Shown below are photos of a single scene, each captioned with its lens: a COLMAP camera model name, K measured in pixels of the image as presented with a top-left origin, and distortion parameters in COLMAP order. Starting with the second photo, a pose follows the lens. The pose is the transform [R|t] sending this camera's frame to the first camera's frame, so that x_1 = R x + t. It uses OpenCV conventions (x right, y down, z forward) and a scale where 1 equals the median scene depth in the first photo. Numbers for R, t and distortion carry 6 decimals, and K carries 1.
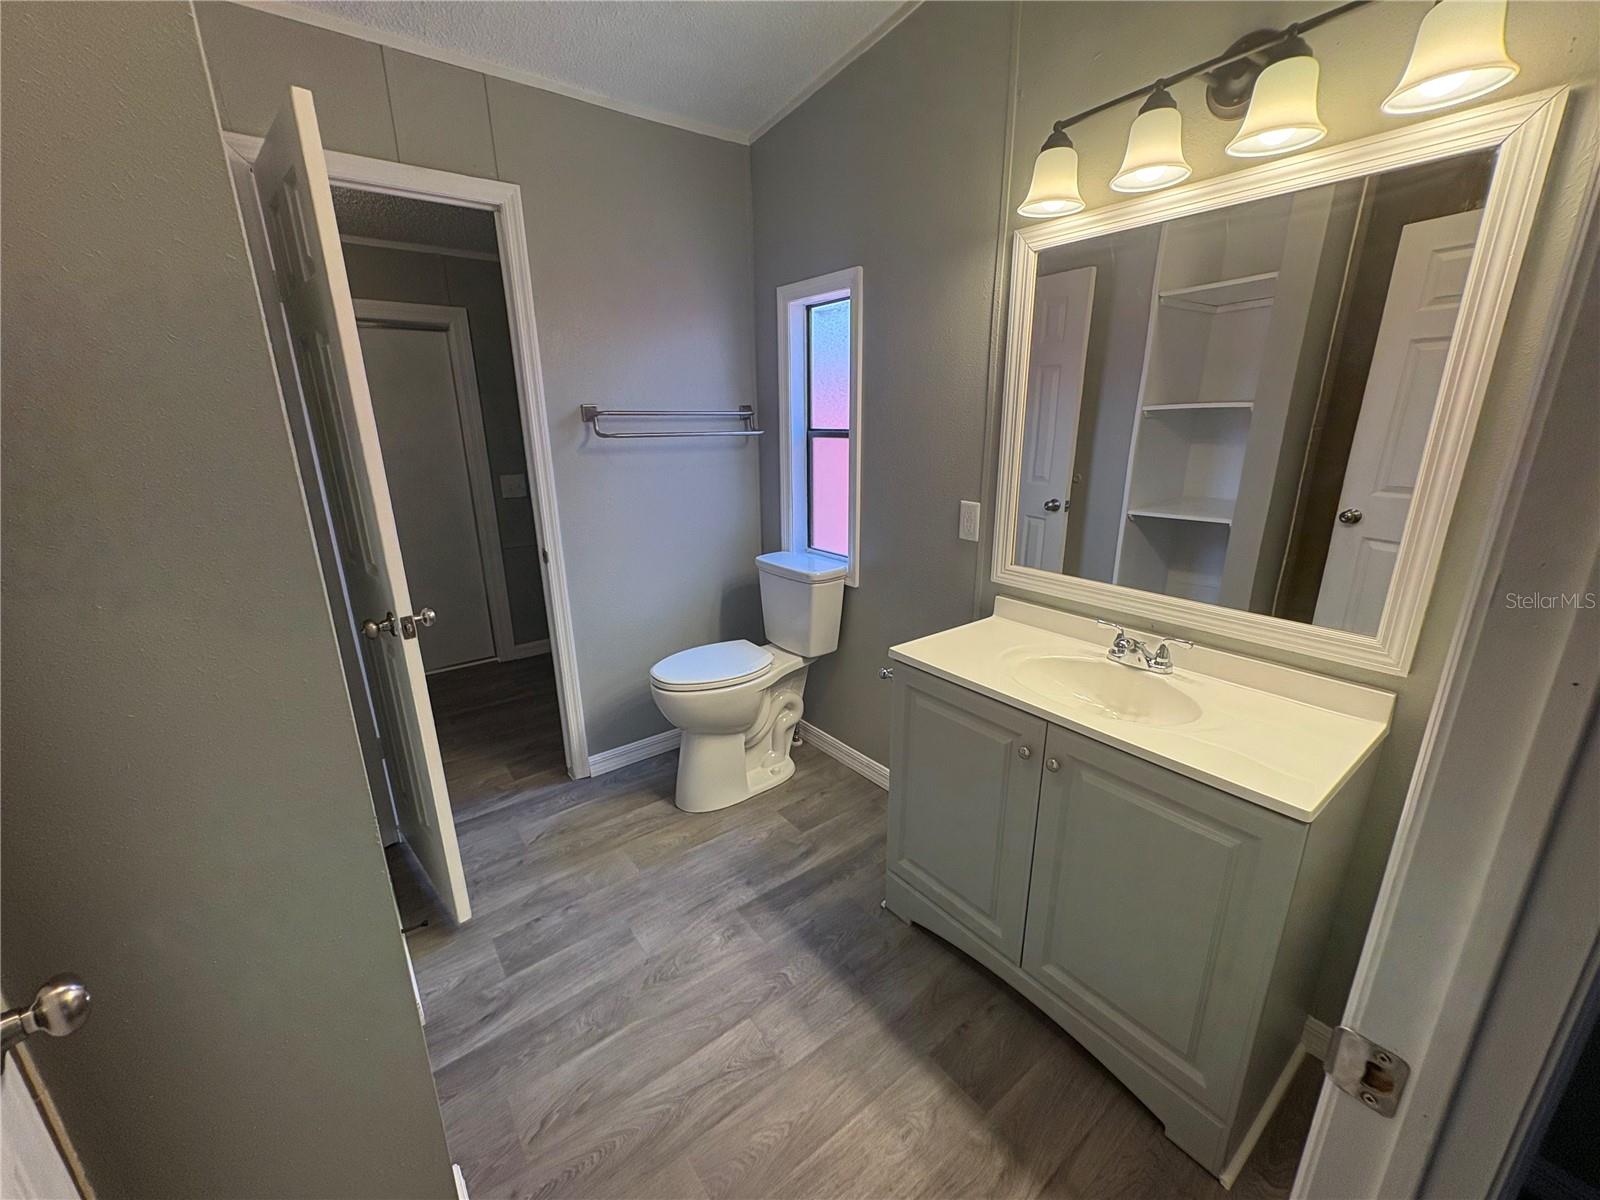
lens RADIAL K [[640.2, 0, 798.4], [0, 640.2, 591.4], [0, 0, 1]] dist [0.008150, -0.000540]
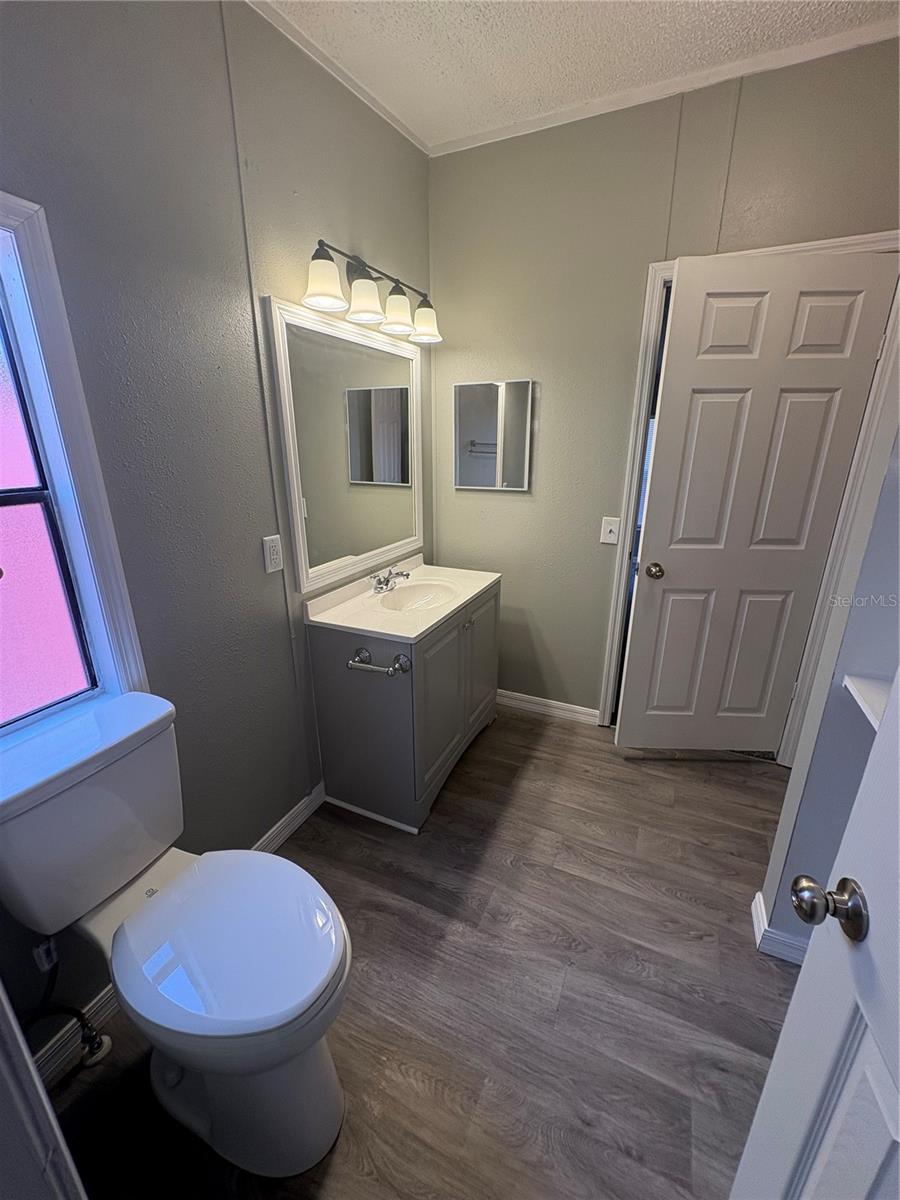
lens RADIAL K [[480.2, 0, 454.7], [0, 480.2, 605.9], [0, 0, 1]] dist [0.008150, -0.000540]
pose [[-0.470684, -0.265304, 0.841469, -0.688792], [0.254549, 0.872334, 0.417419, -0.345417], [-0.844785, 0.410668, -0.343061, 1.237686]]
